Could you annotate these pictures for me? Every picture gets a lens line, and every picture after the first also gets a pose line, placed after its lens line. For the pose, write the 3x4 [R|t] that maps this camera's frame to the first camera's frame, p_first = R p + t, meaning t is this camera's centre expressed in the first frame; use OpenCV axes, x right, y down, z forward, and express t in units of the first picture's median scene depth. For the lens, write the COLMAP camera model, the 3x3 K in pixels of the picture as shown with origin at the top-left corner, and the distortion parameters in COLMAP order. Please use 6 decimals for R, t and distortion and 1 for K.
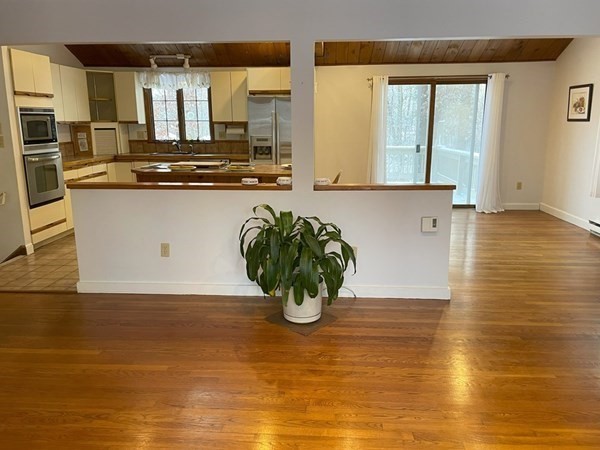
lens RADIAL K [[470.9, 0, 298.3], [0, 470.9, 229.2], [0, 0, 1]] dist [0.068613, -0.079030]
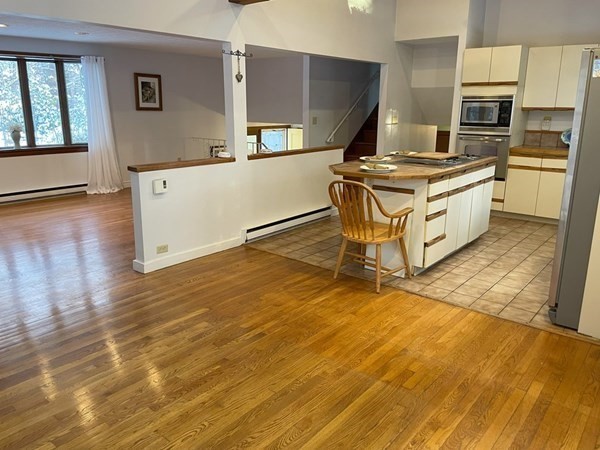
lens RADIAL K [[470.9, 0, 301.4], [0, 470.9, 224.7], [0, 0, 1]] dist [0.068613, -0.079030]
pose [[-0.576797, 0.200441, -0.791914, 0.537772], [-0.188068, 0.910804, 0.367514, -0.240502], [0.794944, 0.360915, -0.487652, 1.027867]]
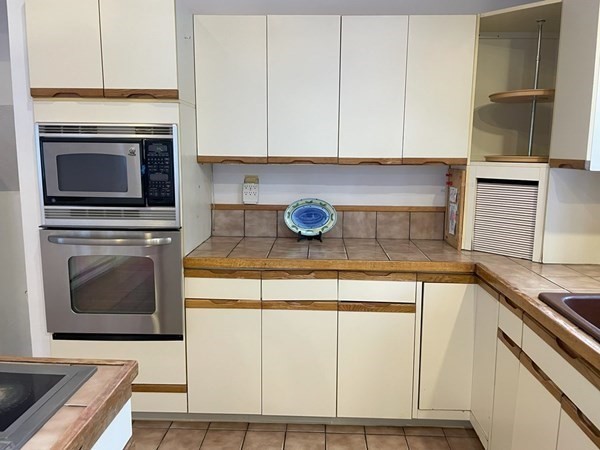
lens RADIAL K [[470.9, 0, 303.1], [0, 470.9, 218.8], [0, 0, 1]] dist [0.068613, -0.079030]
pose [[0.031982, 0.151682, -0.987912, -0.084893], [-0.233255, 0.962257, 0.140192, -0.213488], [0.971890, 0.225952, 0.066156, 0.906691]]
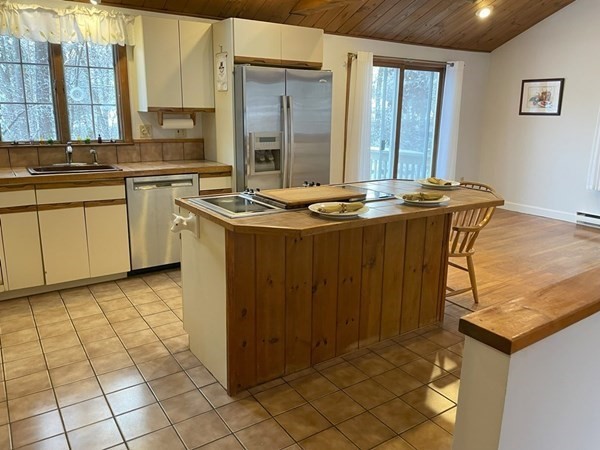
lens RADIAL K [[470.9, 0, 301.6], [0, 470.9, 218.9], [0, 0, 1]] dist [0.068613, -0.079030]
pose [[0.784265, -0.123424, 0.608025, -0.423821], [0.120230, 0.991669, 0.046221, -0.108516], [-0.608665, 0.036853, 0.792571, 0.484591]]
